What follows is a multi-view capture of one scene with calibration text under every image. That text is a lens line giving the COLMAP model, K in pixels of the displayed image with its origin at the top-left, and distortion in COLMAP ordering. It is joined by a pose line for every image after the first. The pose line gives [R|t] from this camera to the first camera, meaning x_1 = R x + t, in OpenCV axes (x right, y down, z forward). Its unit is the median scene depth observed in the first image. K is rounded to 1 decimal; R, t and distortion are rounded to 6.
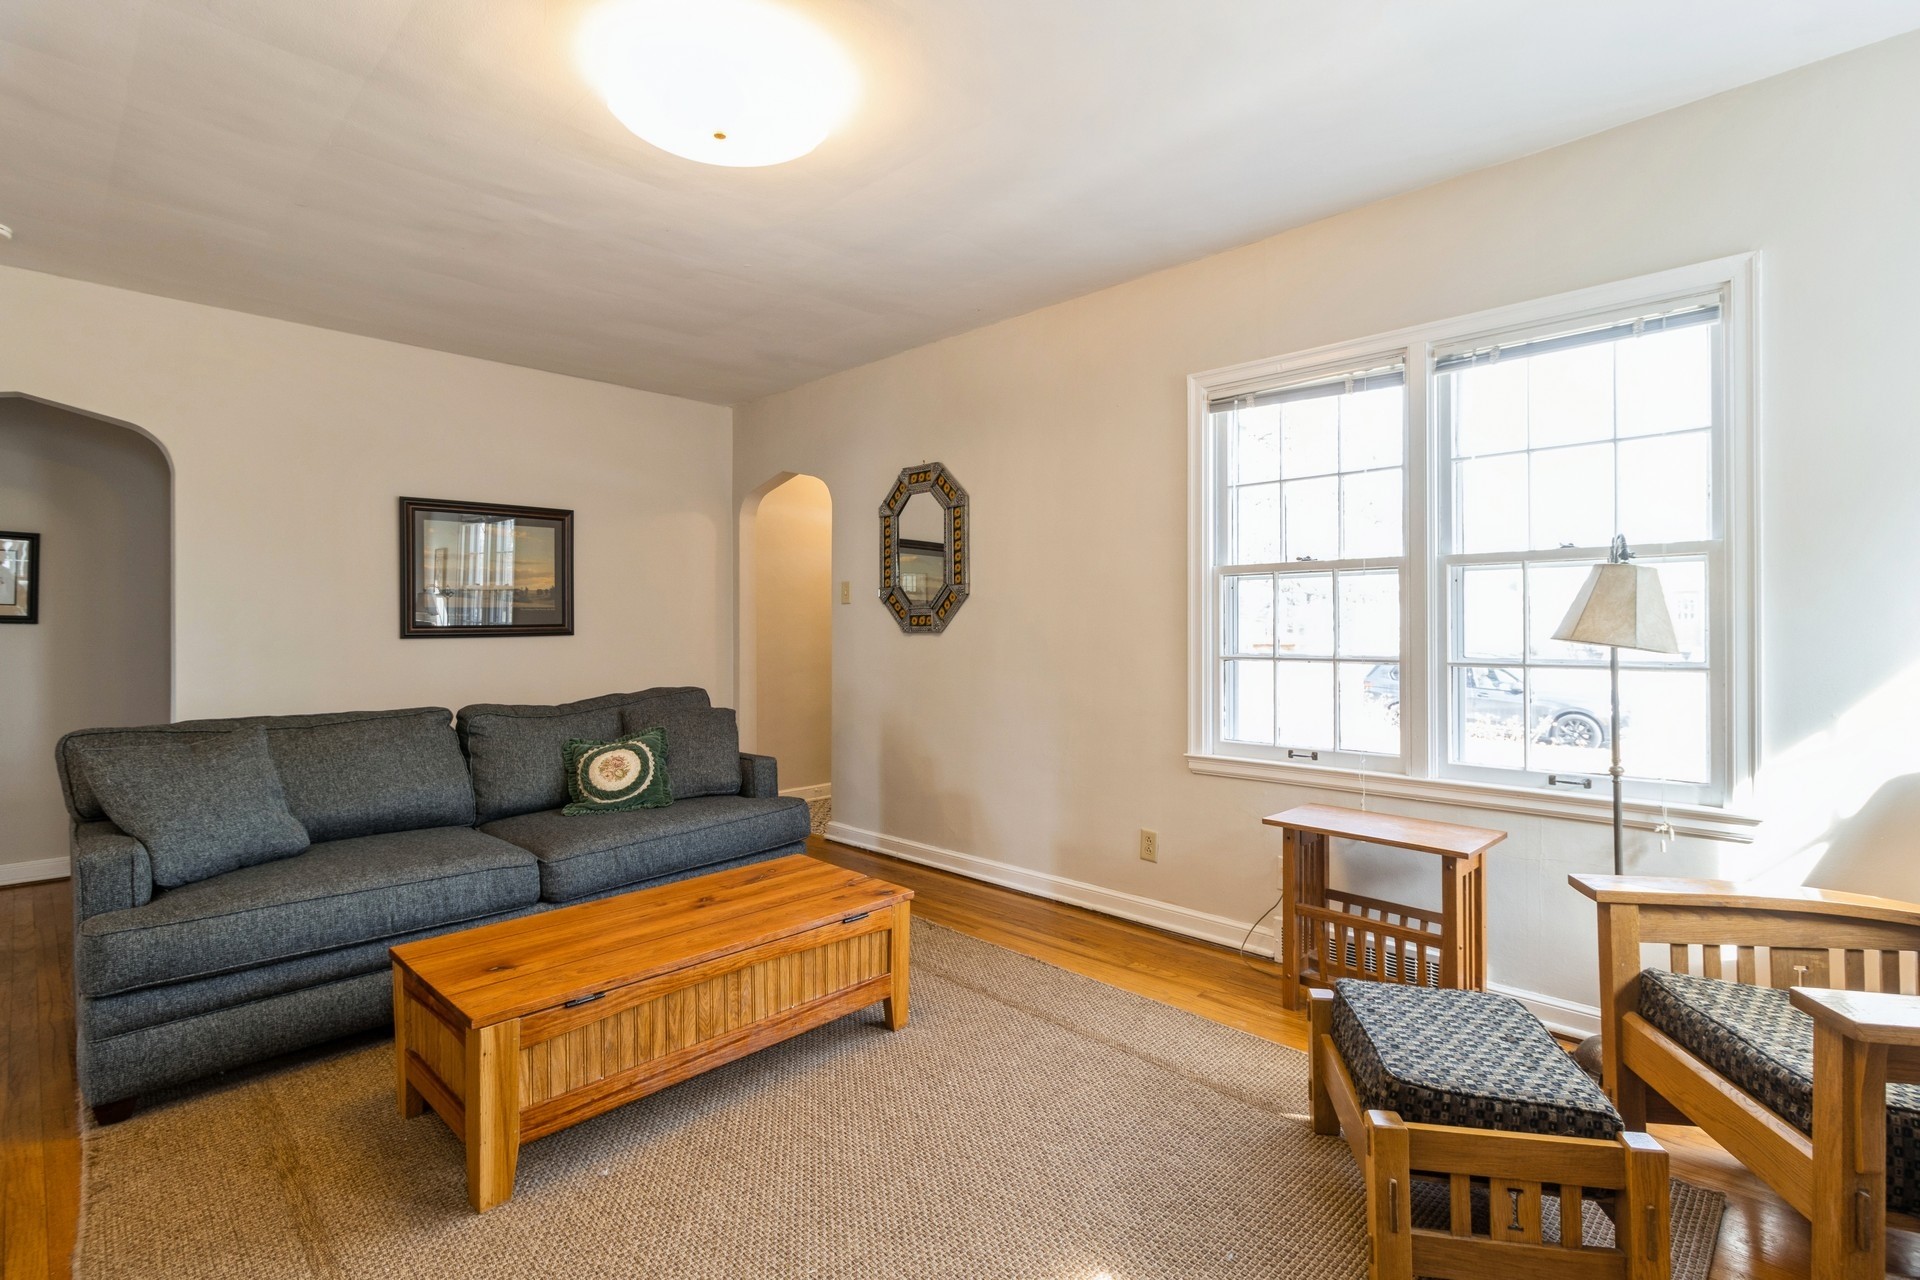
lens RADIAL K [[922.3, 0, 956.2], [0, 922.3, 624.8], [0, 0, 1]] dist [-0.000104, -0.000071]
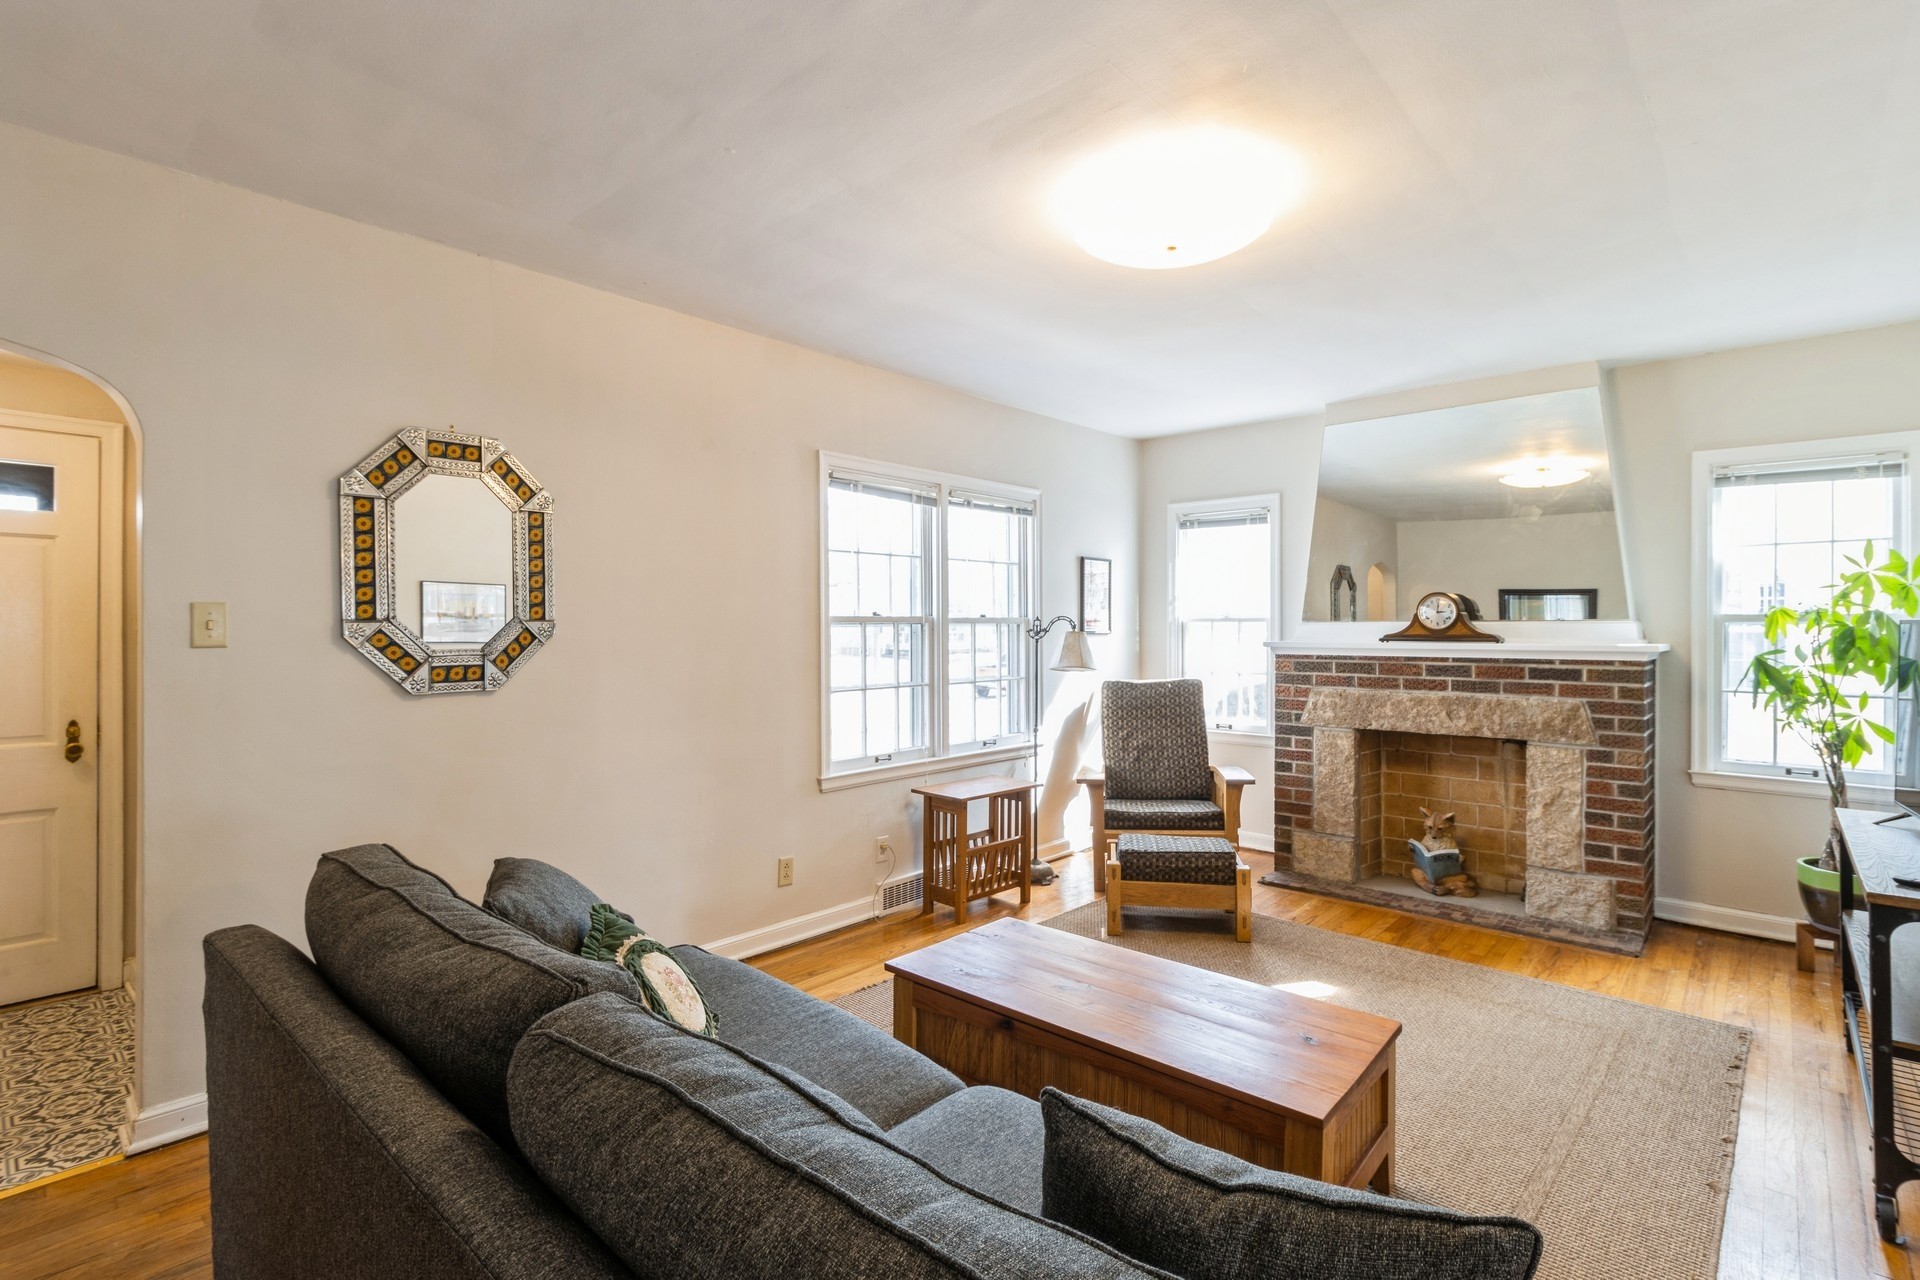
lens RADIAL K [[922.3, 0, 957.7], [0, 922.3, 641.7], [0, 0, 1]] dist [-0.000104, -0.000071]
pose [[-0.046619, -0.007619, 0.998884, -0.938124], [0.003752, 0.999963, 0.007802, -0.039884], [-0.998906, 0.004112, -0.046589, 0.905931]]
